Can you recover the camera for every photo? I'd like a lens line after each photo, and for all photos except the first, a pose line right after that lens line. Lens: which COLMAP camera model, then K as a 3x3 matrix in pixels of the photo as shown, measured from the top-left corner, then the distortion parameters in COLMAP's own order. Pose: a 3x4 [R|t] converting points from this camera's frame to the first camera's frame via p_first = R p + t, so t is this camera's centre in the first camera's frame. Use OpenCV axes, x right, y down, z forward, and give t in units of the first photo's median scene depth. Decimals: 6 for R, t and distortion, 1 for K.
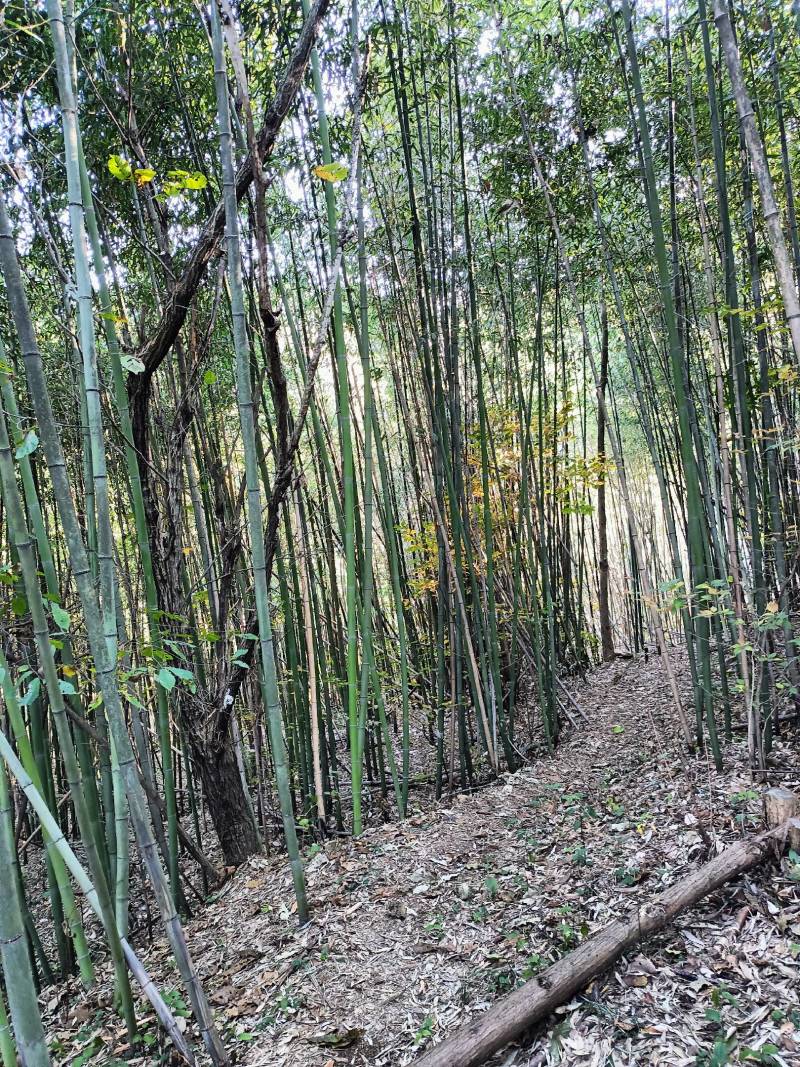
lens RADIAL K [[802.3, 0, 398.4], [0, 802.3, 534.4], [0, 0, 1]] dist [0.044465, -0.019645]
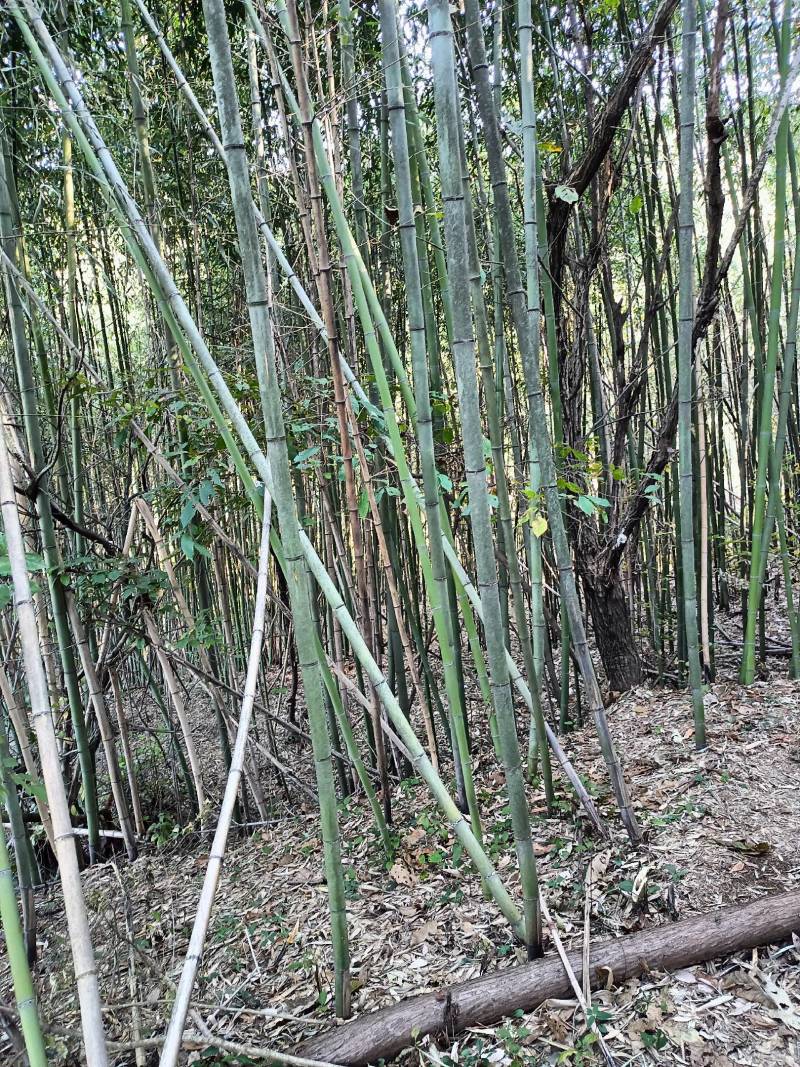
lens RADIAL K [[802.3, 0, 394.9], [0, 802.3, 535.1], [0, 0, 1]] dist [0.044465, -0.019645]
pose [[0.908691, 0.089941, -0.407666, -0.058593], [-0.019037, 0.984428, 0.174755, 0.027559], [0.417036, -0.151038, 0.896253, -0.045264]]
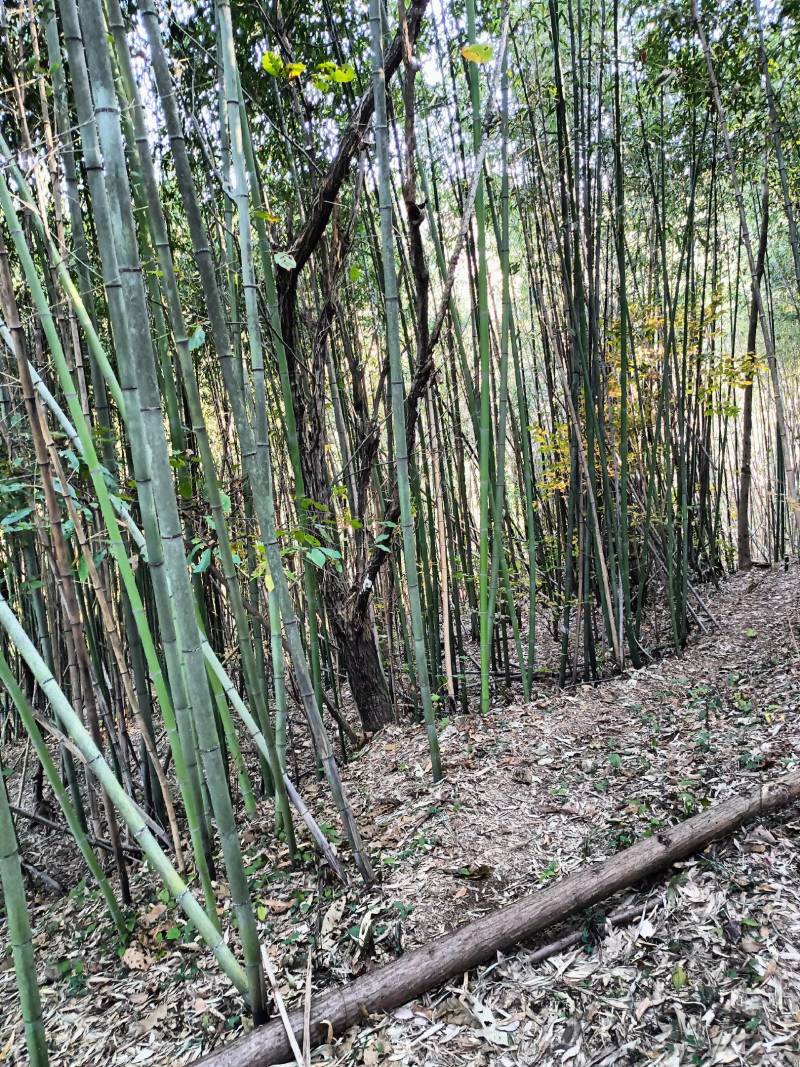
lens RADIAL K [[802.3, 0, 396.5], [0, 802.3, 533.6], [0, 0, 1]] dist [0.044465, -0.019645]
pose [[0.987565, 0.032834, -0.153744, -0.011150], [-0.014706, 0.992952, 0.117599, 0.013464], [0.156522, -0.113875, 0.981088, -0.038725]]
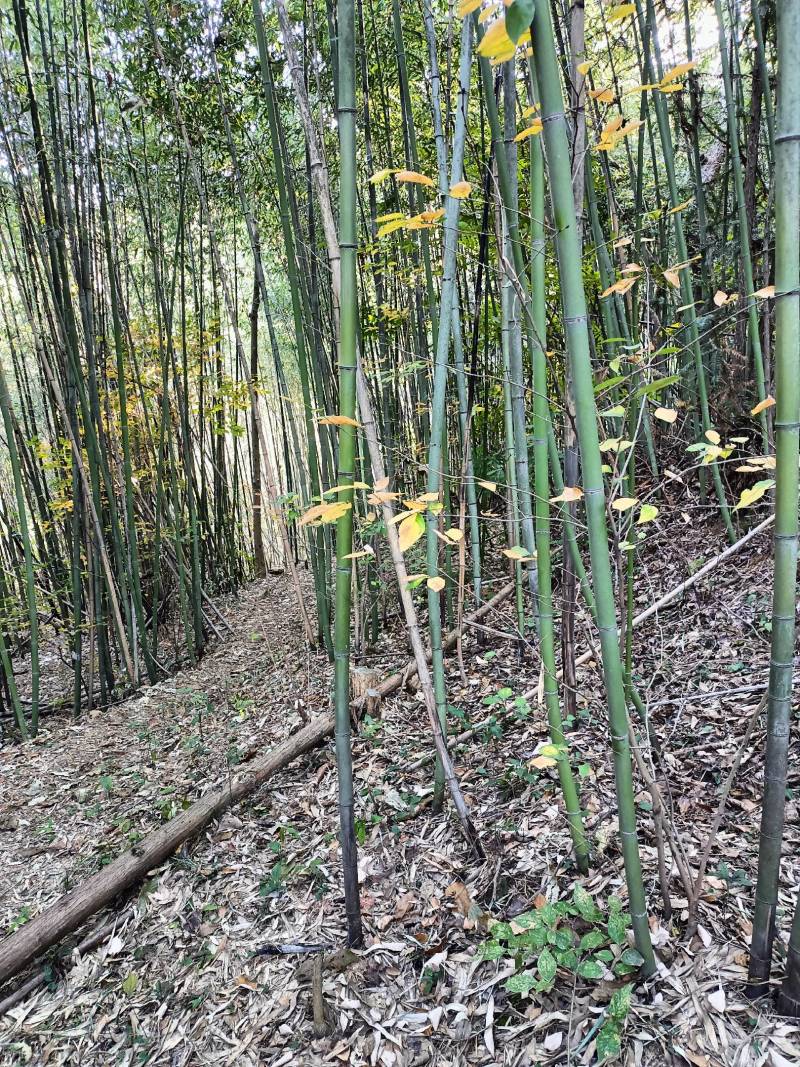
lens RADIAL K [[802.3, 0, 402.2], [0, 802.3, 539.0], [0, 0, 1]] dist [0.044465, -0.019645]
pose [[0.919955, -0.025463, 0.391197, 0.050192], [-0.013658, 0.995201, 0.096897, 0.008126], [-0.391787, -0.094484, 0.915192, -0.062581]]
